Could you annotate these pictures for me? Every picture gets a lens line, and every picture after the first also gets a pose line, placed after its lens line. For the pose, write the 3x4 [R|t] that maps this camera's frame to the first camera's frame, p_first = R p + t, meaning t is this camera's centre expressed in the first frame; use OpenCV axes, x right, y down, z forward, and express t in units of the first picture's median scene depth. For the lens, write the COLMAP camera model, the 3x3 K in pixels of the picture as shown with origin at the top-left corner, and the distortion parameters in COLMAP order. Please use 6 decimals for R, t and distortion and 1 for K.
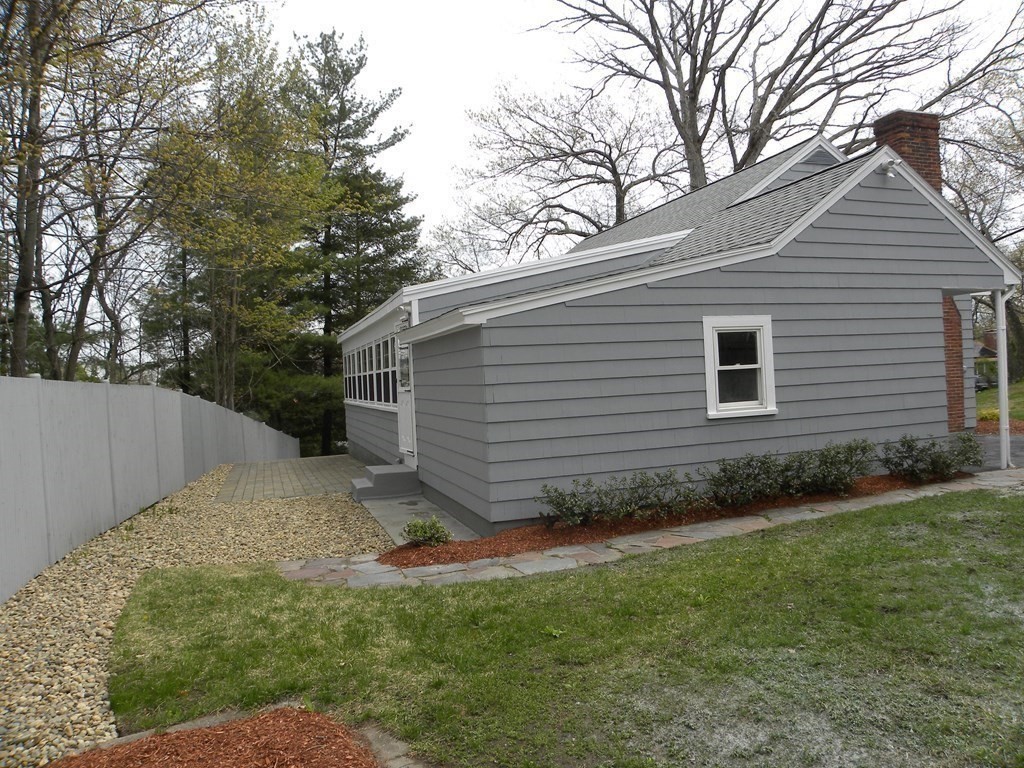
lens RADIAL K [[779.4, 0, 505.9], [0, 779.4, 381.1], [0, 0, 1]] dist [0.030678, 0.000364]
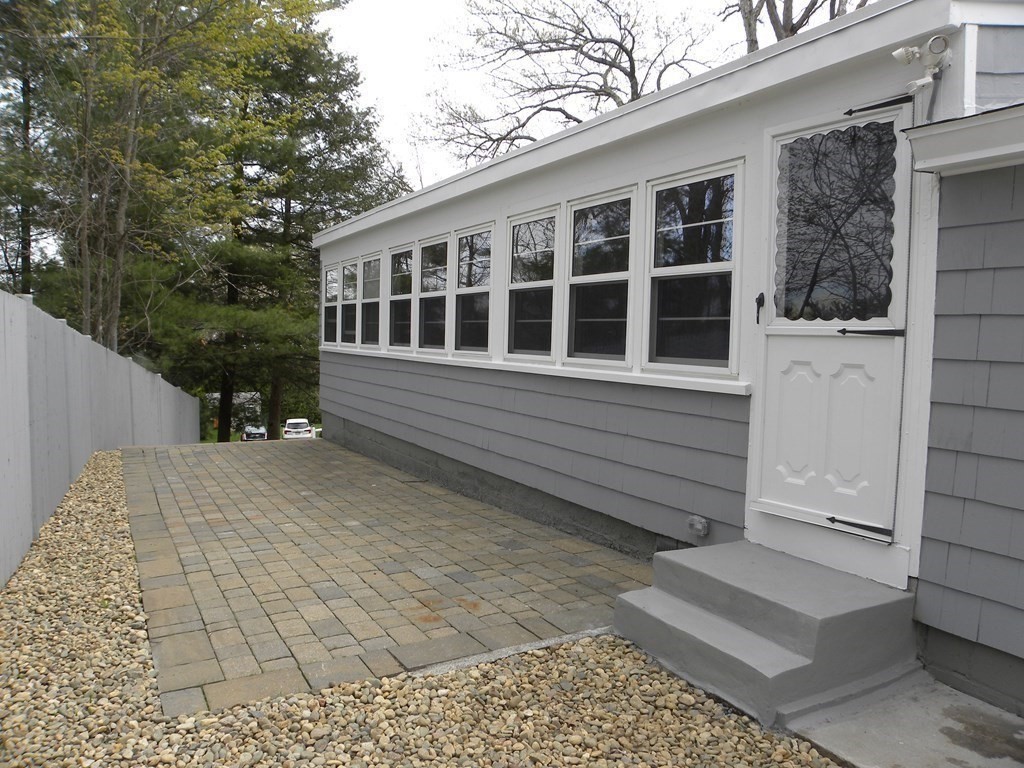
lens RADIAL K [[779.4, 0, 505.9], [0, 779.4, 381.1], [0, 0, 1]] dist [0.030678, 0.000364]
pose [[0.984539, 0.048865, 0.168211, -0.143095], [-0.057068, 0.997388, 0.044284, 0.014912], [-0.165608, -0.053199, 0.984756, 0.335324]]
